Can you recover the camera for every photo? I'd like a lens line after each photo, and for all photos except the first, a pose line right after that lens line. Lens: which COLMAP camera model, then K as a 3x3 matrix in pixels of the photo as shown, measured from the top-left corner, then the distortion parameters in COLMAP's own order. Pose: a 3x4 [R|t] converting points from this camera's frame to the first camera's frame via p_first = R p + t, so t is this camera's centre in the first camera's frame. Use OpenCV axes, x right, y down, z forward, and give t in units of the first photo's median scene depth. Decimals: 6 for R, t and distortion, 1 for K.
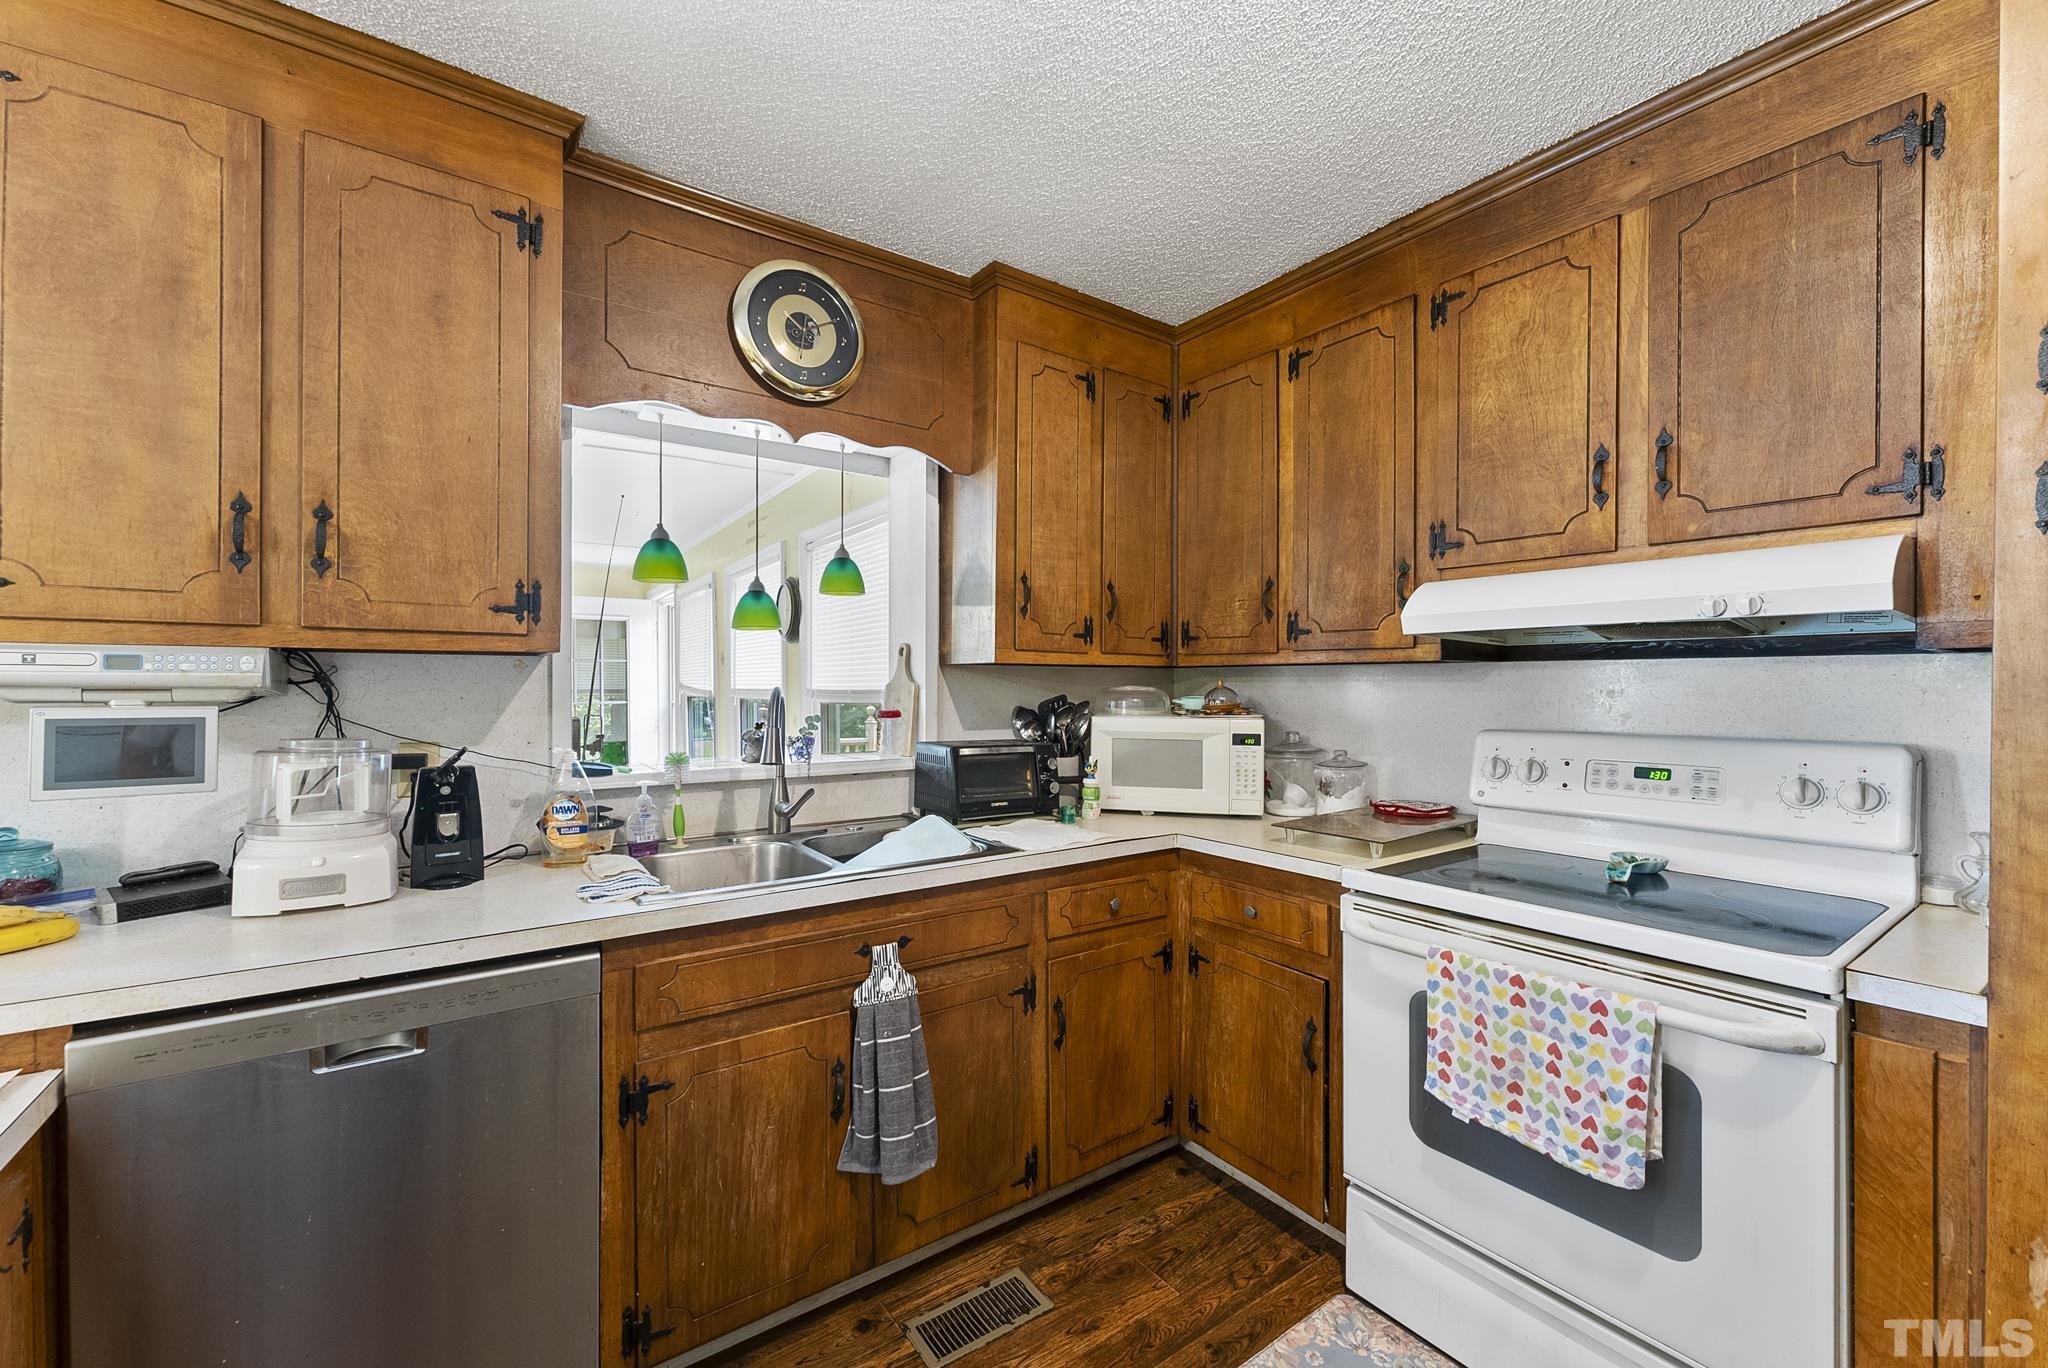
lens RADIAL K [[814.5, 0, 1026.6], [0, 814.5, 683.6], [0, 0, 1]] dist [0.001211, -0.000387]
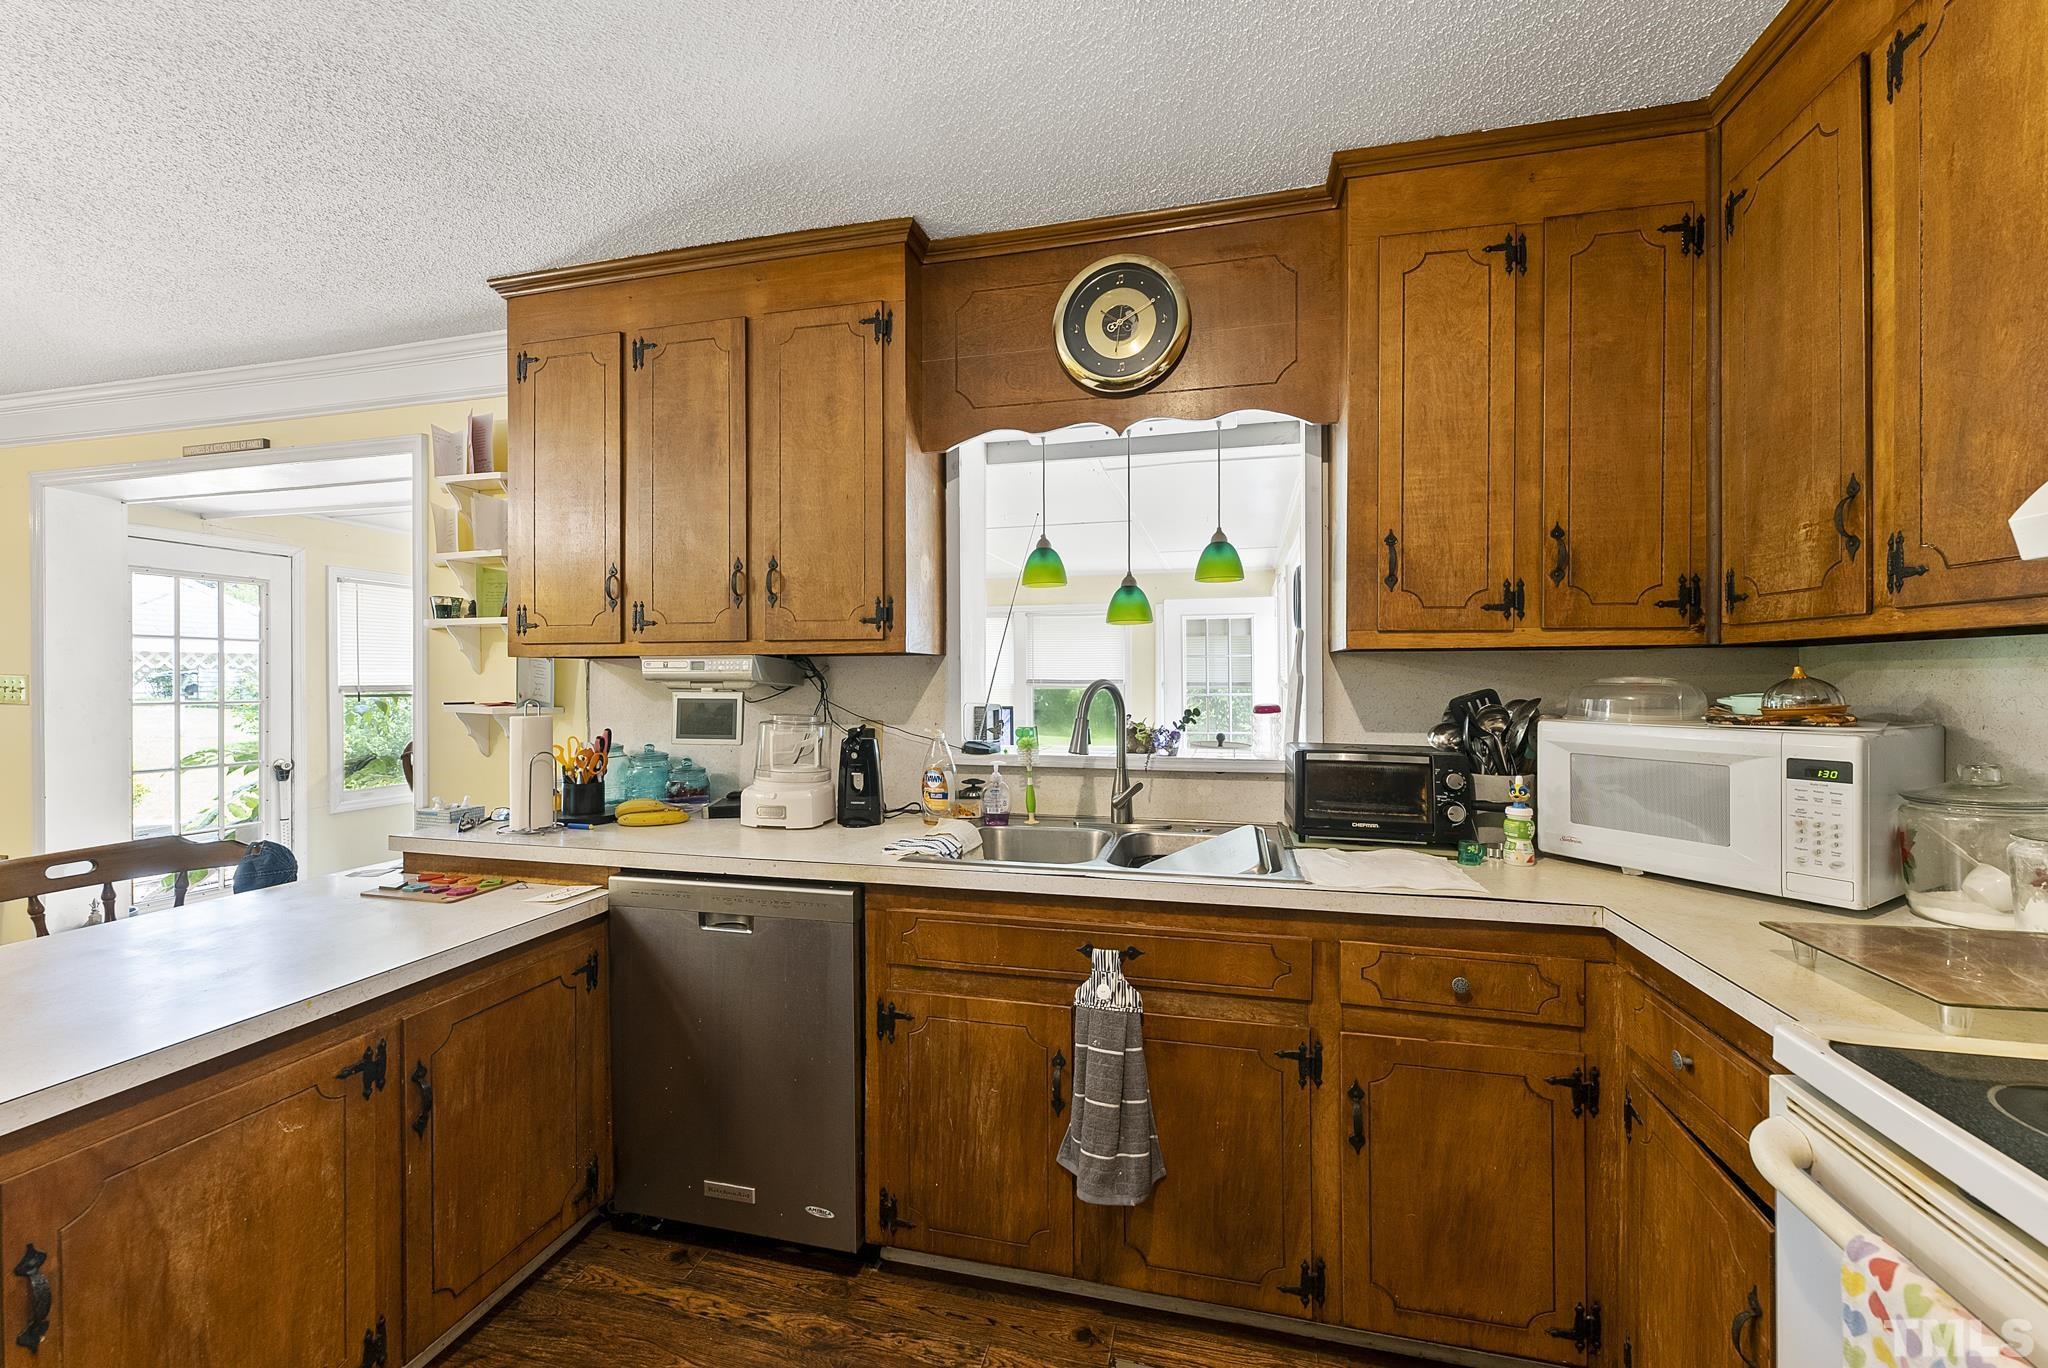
lens RADIAL K [[814.5, 0, 1028.9], [0, 814.5, 681.0], [0, 0, 1]] dist [0.001211, -0.000387]
pose [[0.656168, -0.001897, -0.754613, 0.418443], [0.004622, 0.999988, 0.001505, 0.004168], [0.754601, -0.004476, 0.656169, 0.266920]]
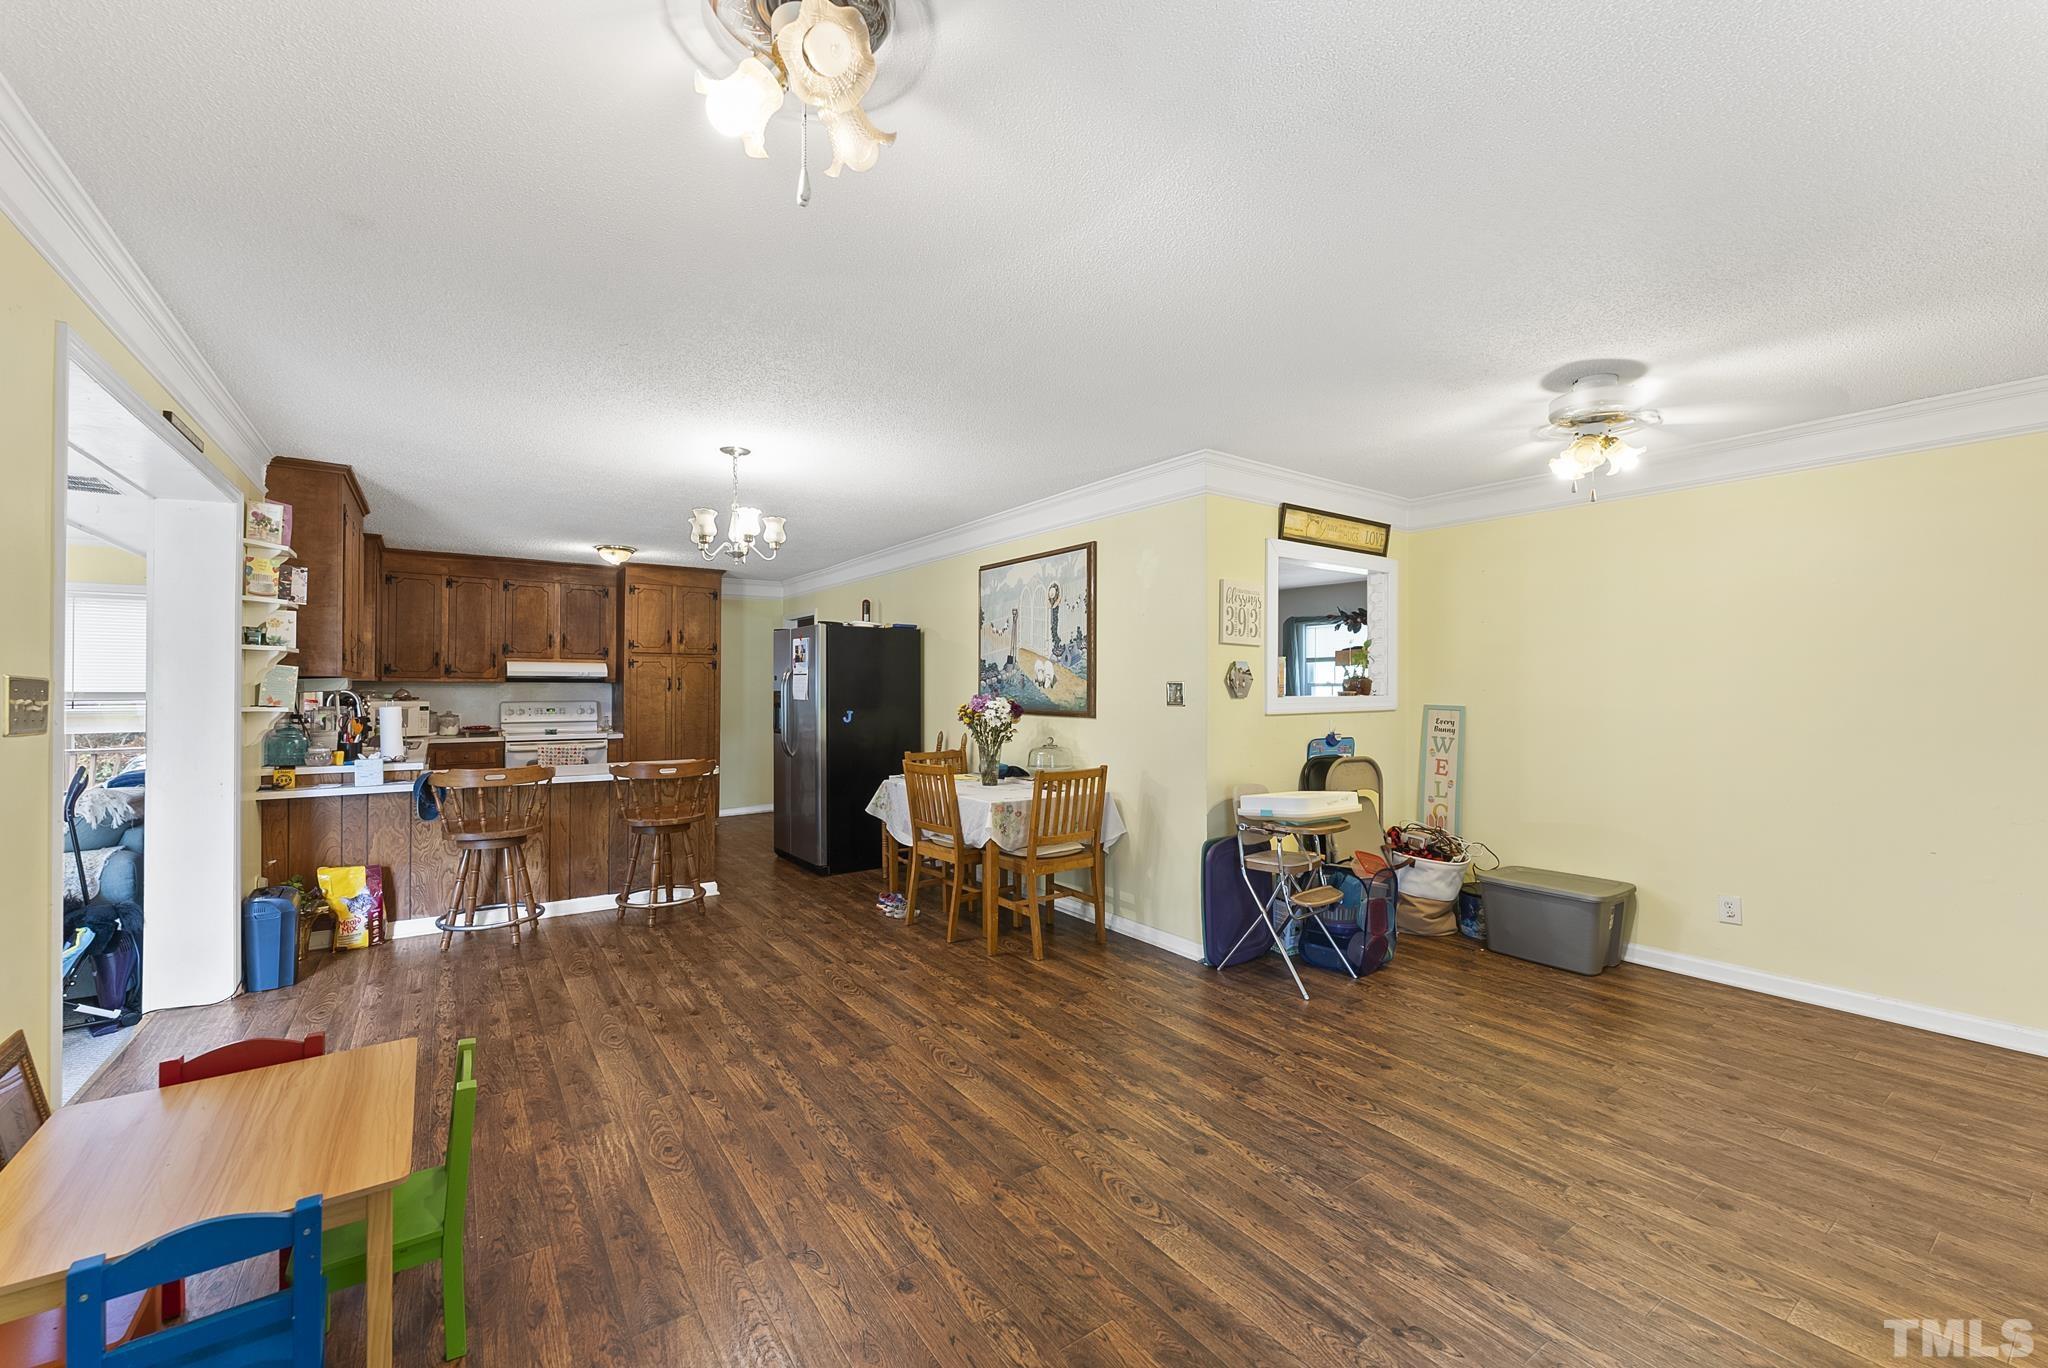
lens RADIAL K [[814.5, 0, 1019.3], [0, 814.5, 688.6], [0, 0, 1]] dist [0.001211, -0.000387]
pose [[0.004366, 0.006459, 0.999970, -3.077324], [-0.000338, 0.999979, -0.006457, 0.022918], [-0.999990, -0.000310, 0.004369, -1.293259]]
